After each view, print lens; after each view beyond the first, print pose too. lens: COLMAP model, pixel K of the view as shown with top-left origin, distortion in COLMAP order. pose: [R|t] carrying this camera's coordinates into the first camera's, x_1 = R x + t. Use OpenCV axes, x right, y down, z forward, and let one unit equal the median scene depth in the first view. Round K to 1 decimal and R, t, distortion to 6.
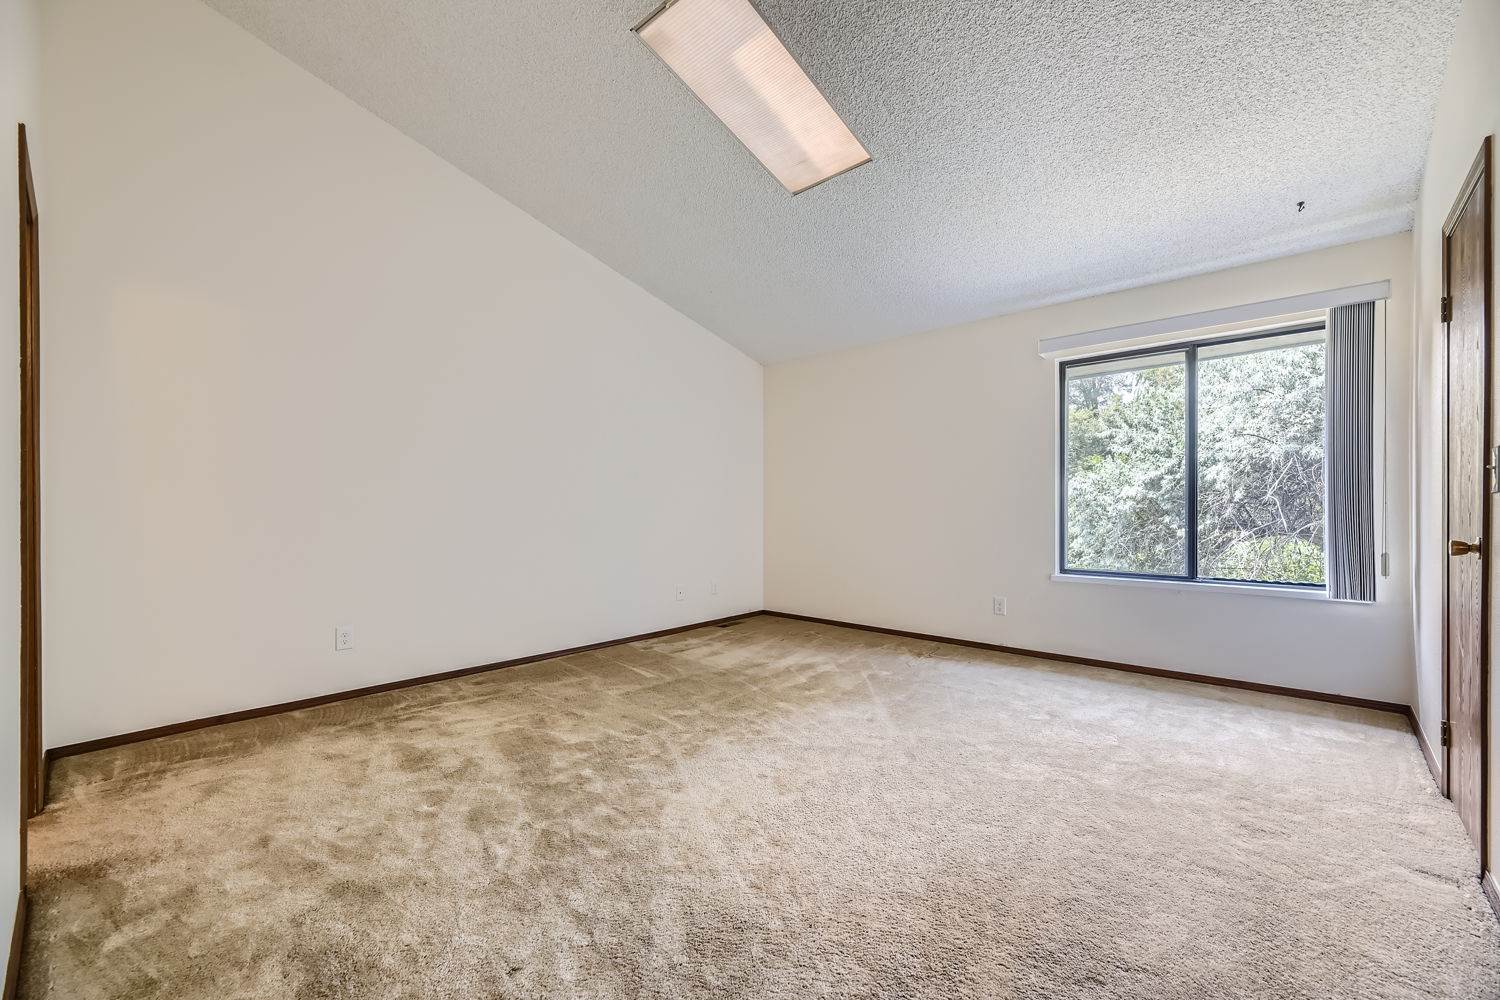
lens RADIAL K [[613.6, 0, 741.9], [0, 613.6, 505.8], [0, 0, 1]] dist [0.002194, -0.001530]
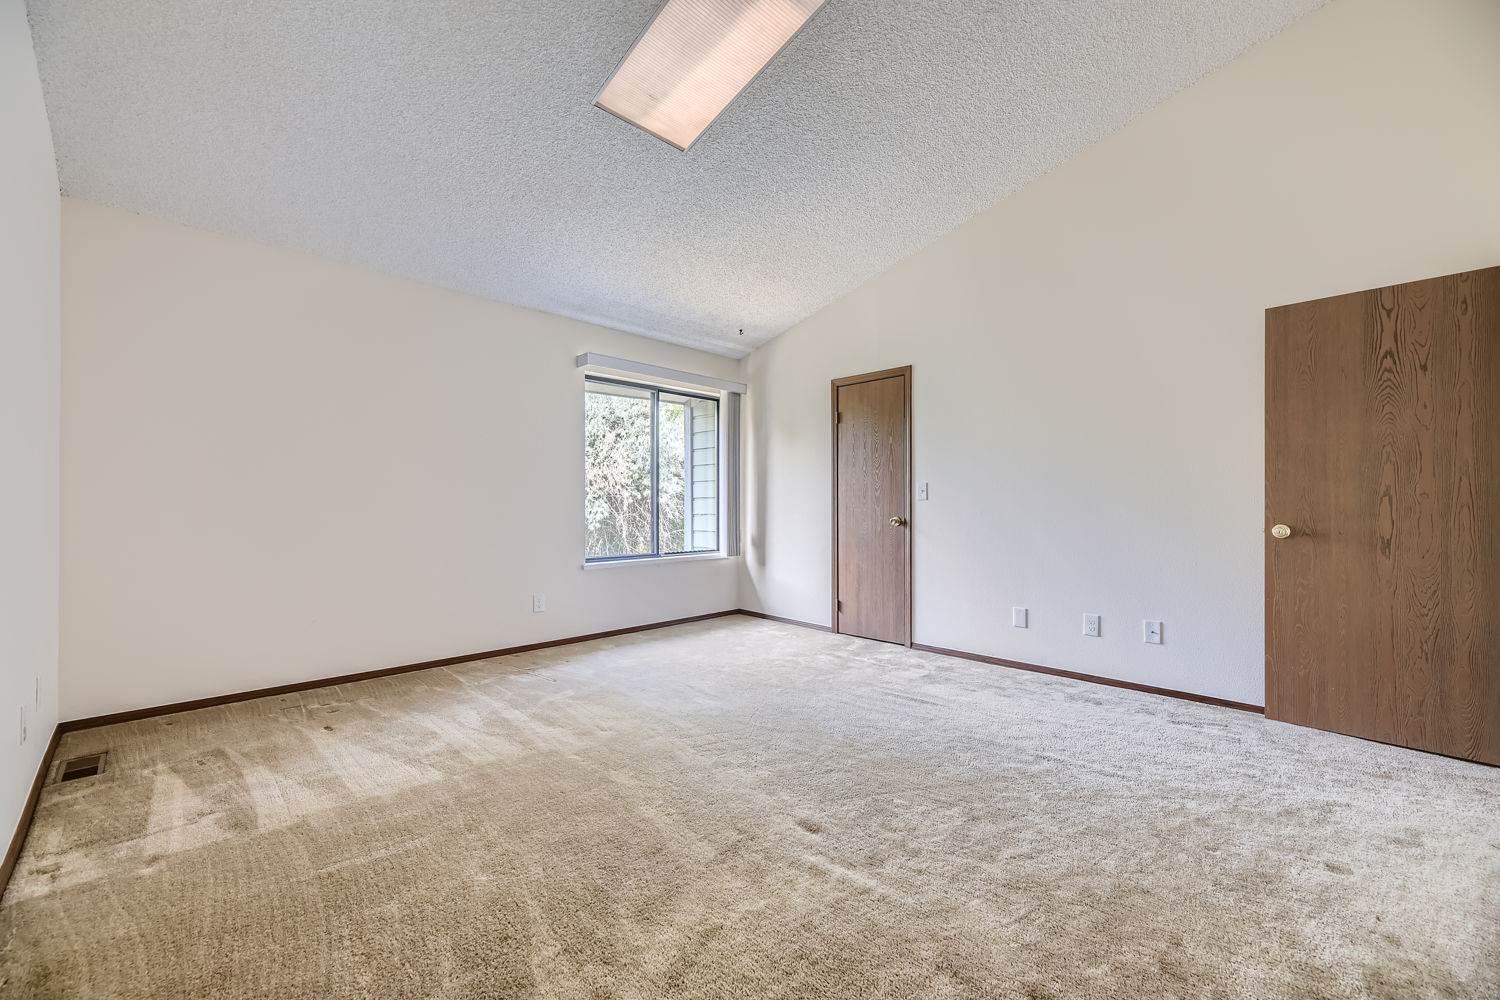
lens RADIAL K [[613.6, 0, 750.4], [0, 613.6, 508.1], [0, 0, 1]] dist [0.002194, -0.001530]
pose [[0.005890, -0.007750, 0.999953, -0.659111], [-0.006219, 0.999950, 0.007786, -0.000226], [-0.999963, -0.006264, 0.005842, 0.751670]]
